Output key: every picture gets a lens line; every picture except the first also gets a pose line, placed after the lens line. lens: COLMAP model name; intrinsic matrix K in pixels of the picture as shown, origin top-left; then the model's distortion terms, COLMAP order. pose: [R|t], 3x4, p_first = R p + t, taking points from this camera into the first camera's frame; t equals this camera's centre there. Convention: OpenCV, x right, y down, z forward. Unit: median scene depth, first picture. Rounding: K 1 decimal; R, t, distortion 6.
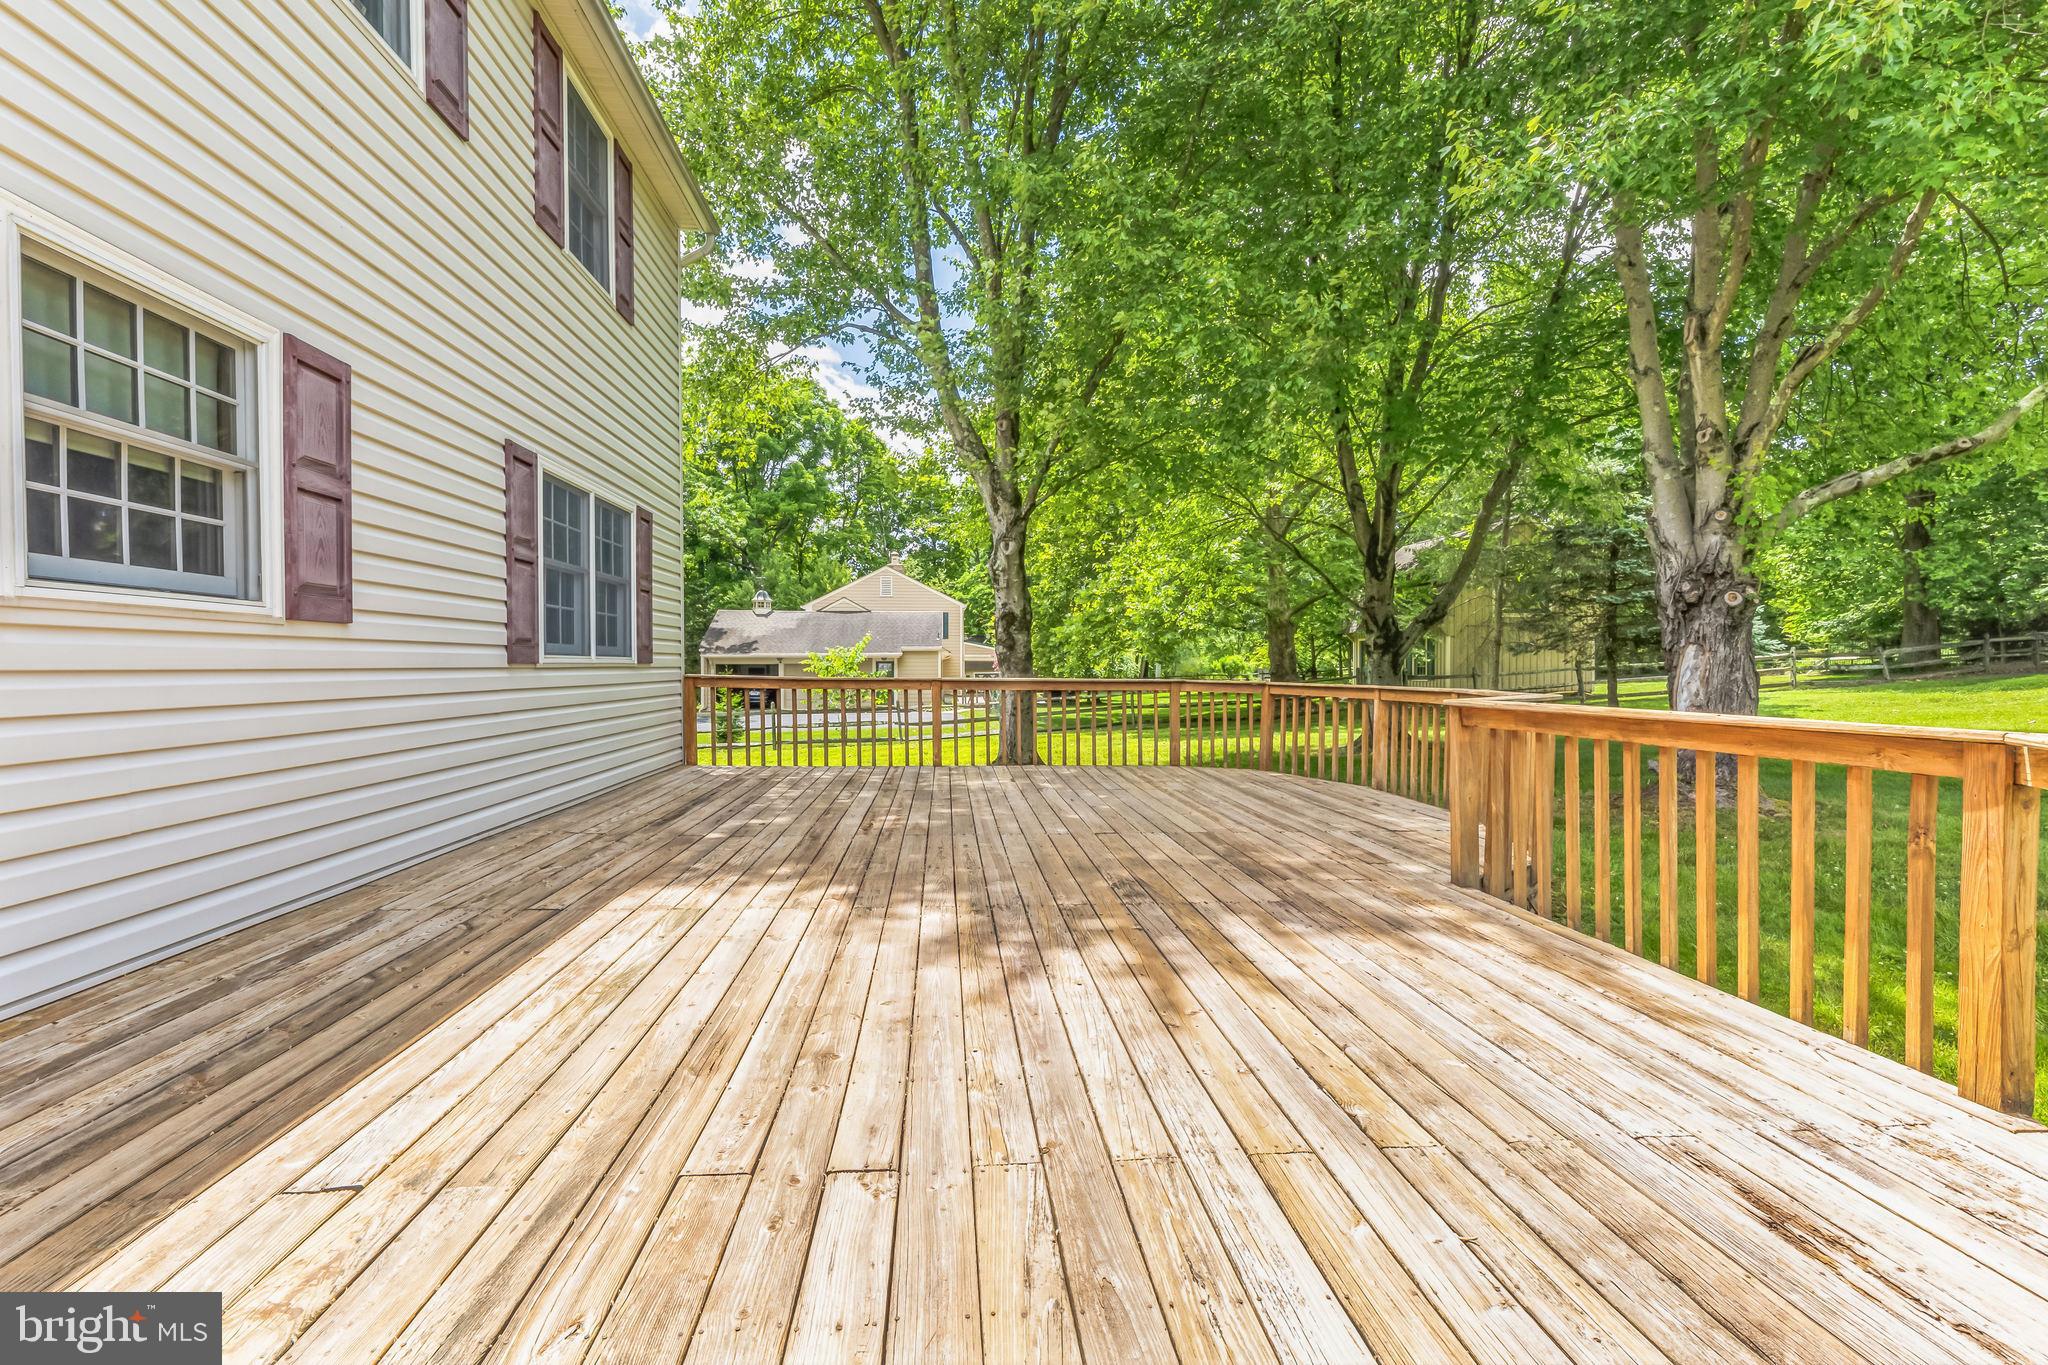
lens RADIAL K [[920.9, 0, 1024.0], [0, 920.9, 682.5], [0, 0, 1]] dist [0.002083, -0.000035]
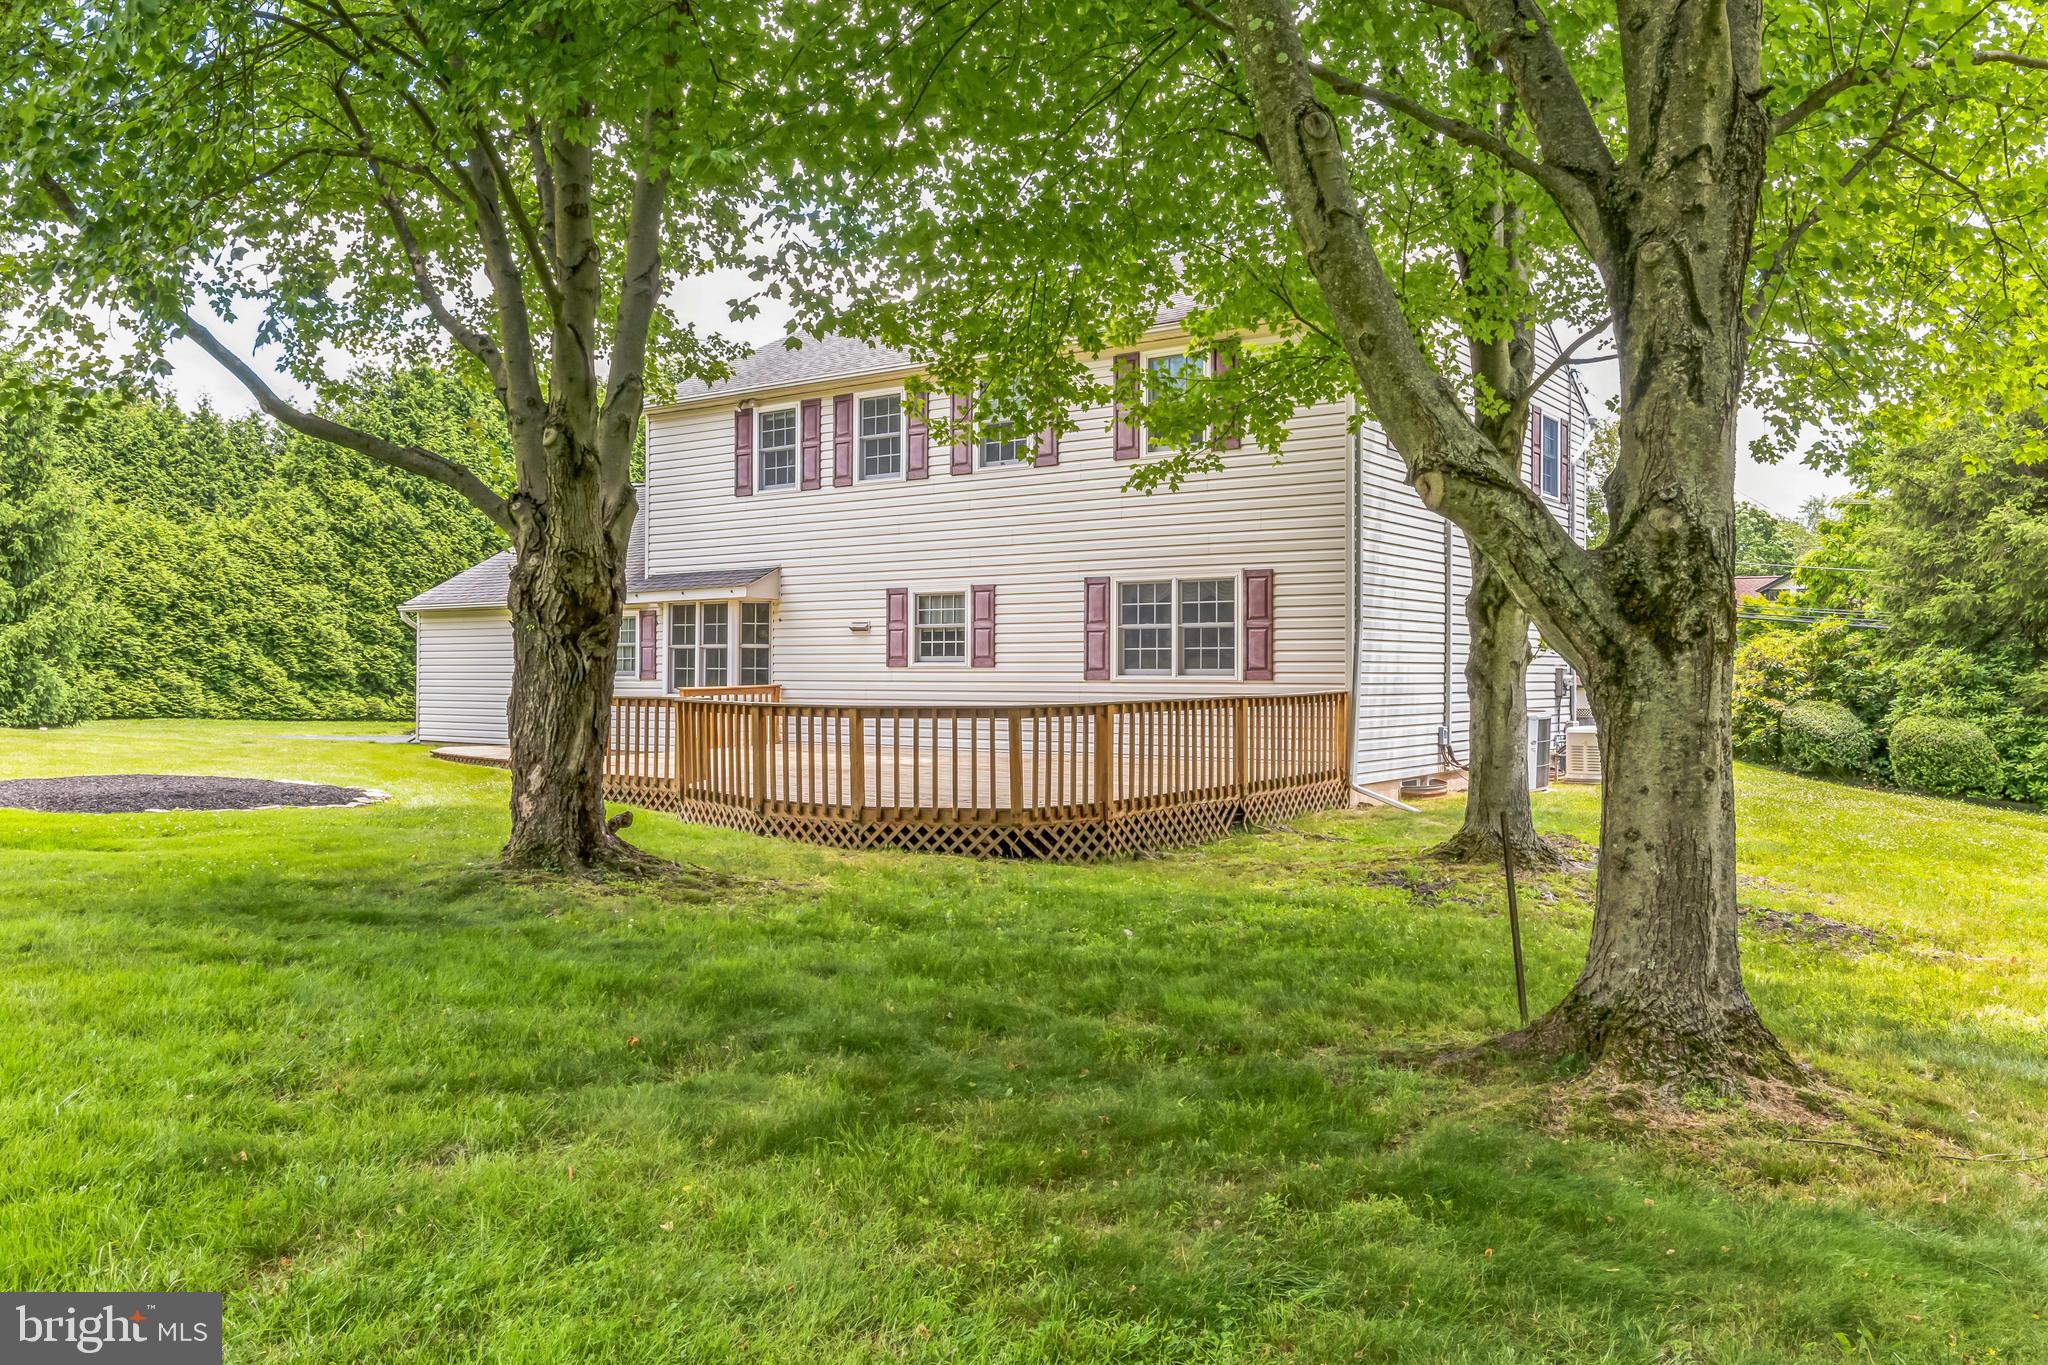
lens RADIAL K [[1500.9, 0, 1022.6], [0, 1500.9, 686.3], [0, 0, 1]] dist [0.001165, 0.002397]
pose [[-0.657524, 0.003771, -0.753424, 2.971243], [-0.017523, 0.999640, 0.020296, -0.099092], [0.753230, 0.026547, -0.657221, 4.323626]]
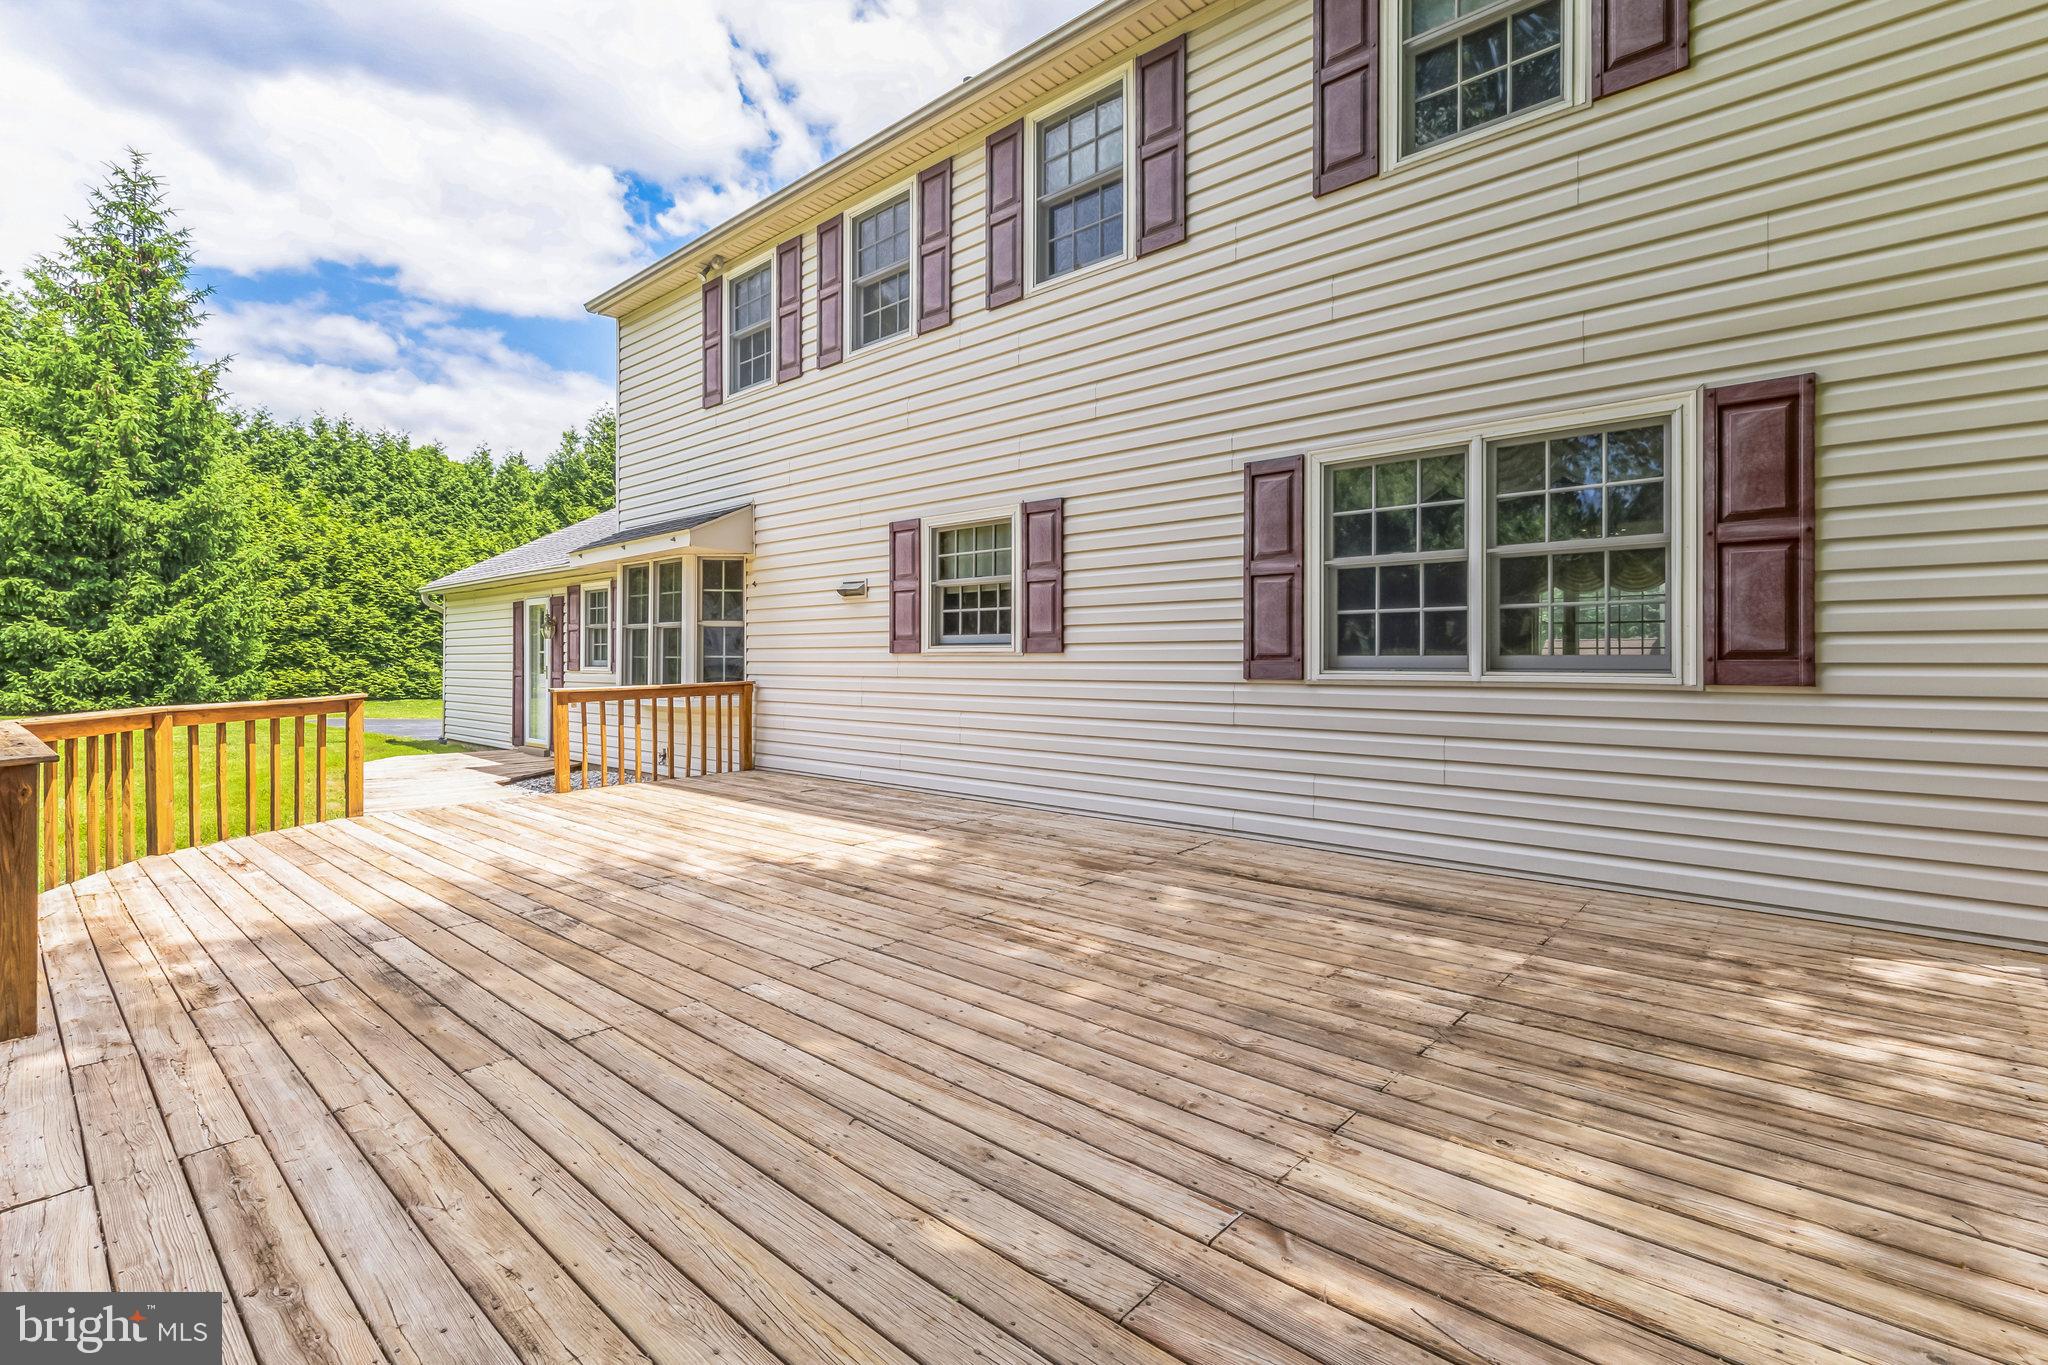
lens RADIAL K [[950.9, 0, 1025.9], [0, 950.9, 667.2], [0, 0, 1]] dist [0.001777, -0.000238]
pose [[-0.736174, 0.004478, -0.676777, 0.466332], [-0.013647, 0.999677, 0.021460, -0.070947], [0.676654, 0.025035, -0.735875, 2.171361]]
